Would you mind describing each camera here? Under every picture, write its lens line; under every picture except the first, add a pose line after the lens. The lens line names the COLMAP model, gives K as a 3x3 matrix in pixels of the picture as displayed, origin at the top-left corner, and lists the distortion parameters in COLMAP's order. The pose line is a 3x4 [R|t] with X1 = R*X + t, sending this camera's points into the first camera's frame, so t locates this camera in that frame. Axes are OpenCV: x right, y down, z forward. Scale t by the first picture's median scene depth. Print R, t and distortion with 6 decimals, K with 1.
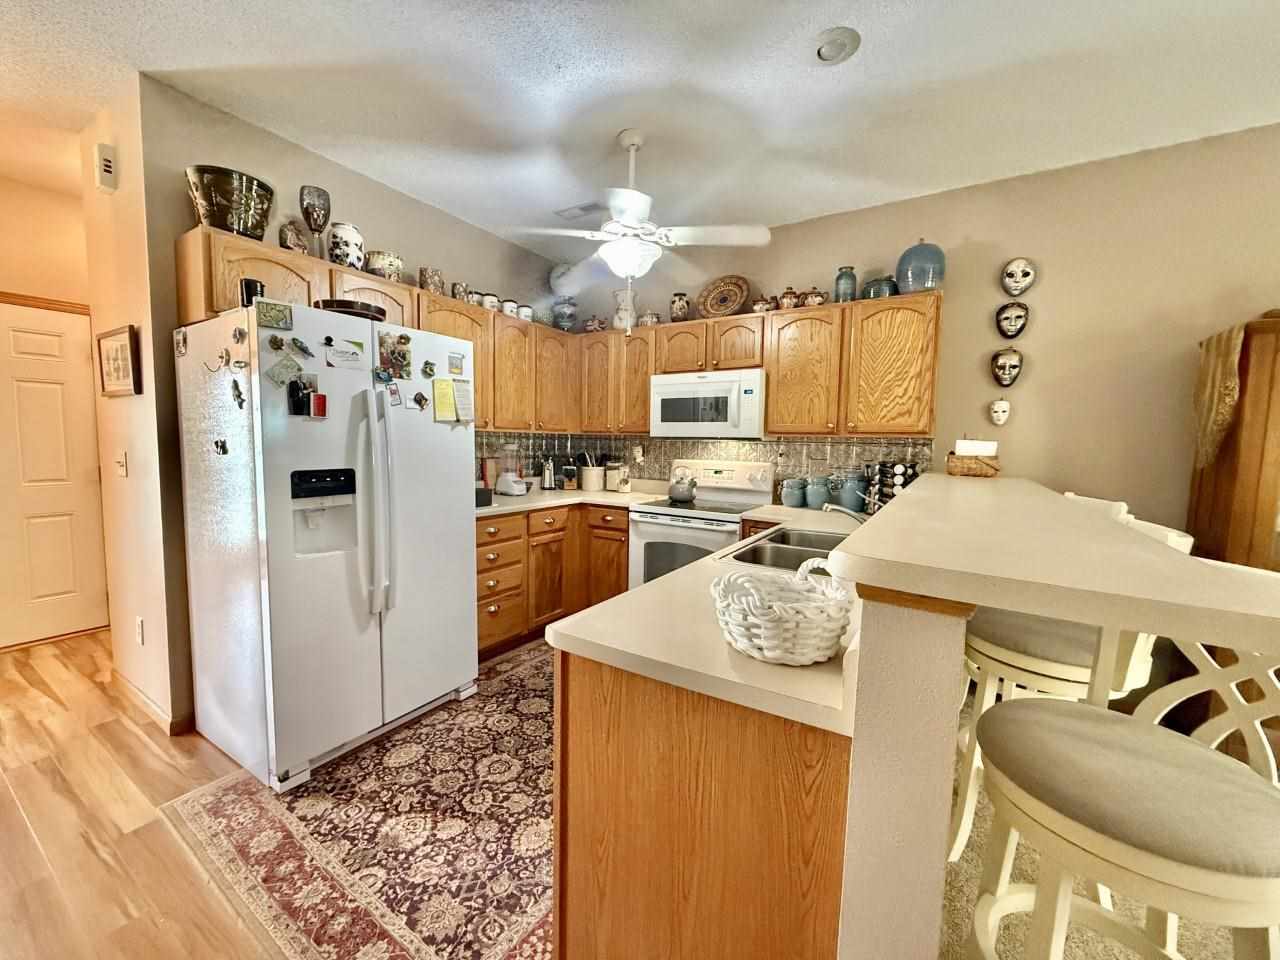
lens RADIAL K [[508.4, 0, 636.9], [0, 508.4, 478.8], [0, 0, 1]] dist [0.000575, -0.000241]
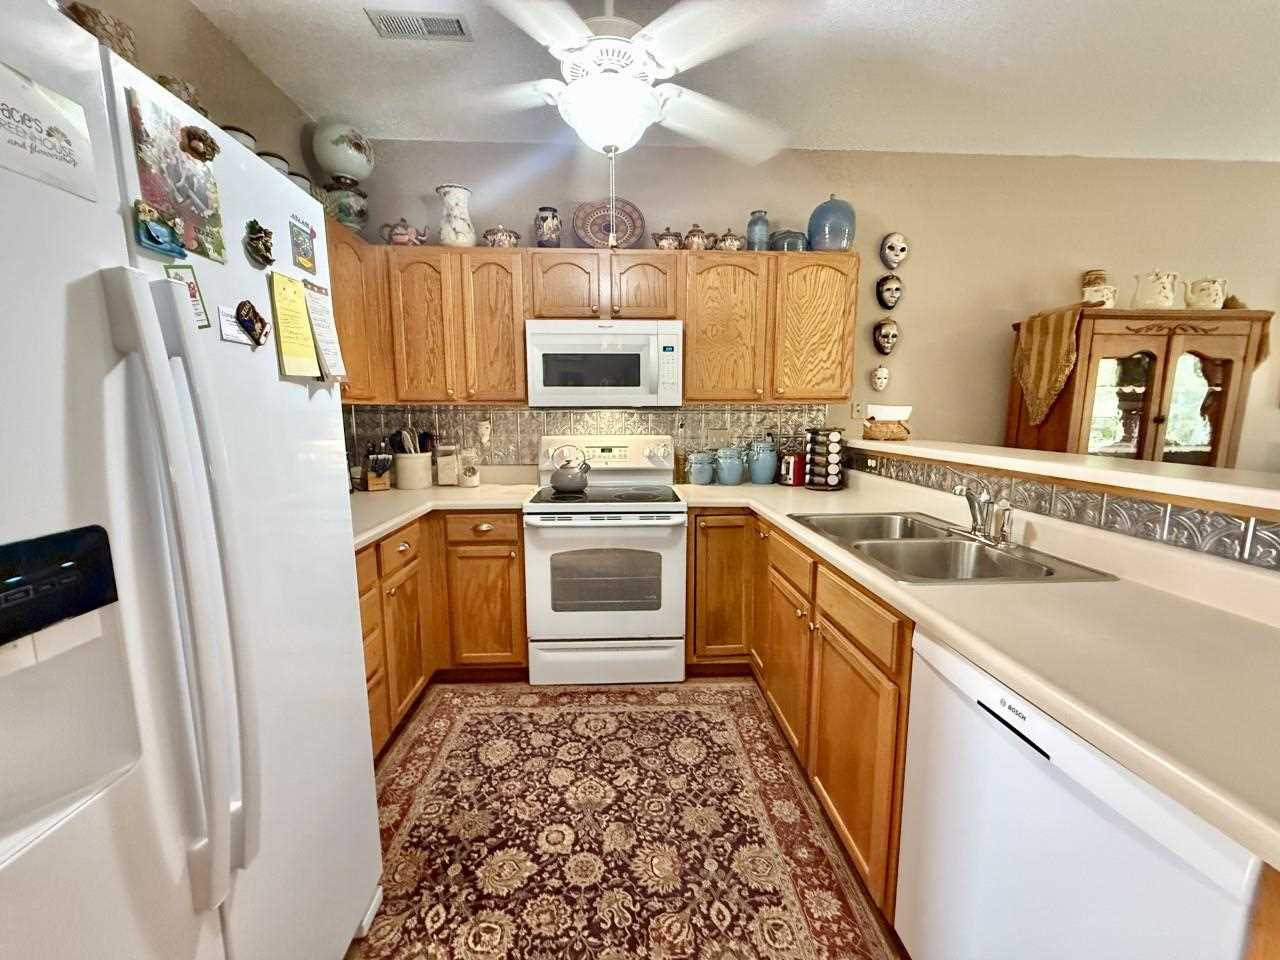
lens RADIAL K [[508.4, 0, 636.9], [0, 508.4, 478.8], [0, 0, 1]] dist [0.000575, -0.000241]
pose [[0.820199, -0.094964, 0.564142, -0.380255], [0.059812, 0.994957, 0.080524, -0.043598], [-0.568944, -0.032303, 0.821742, 0.461659]]
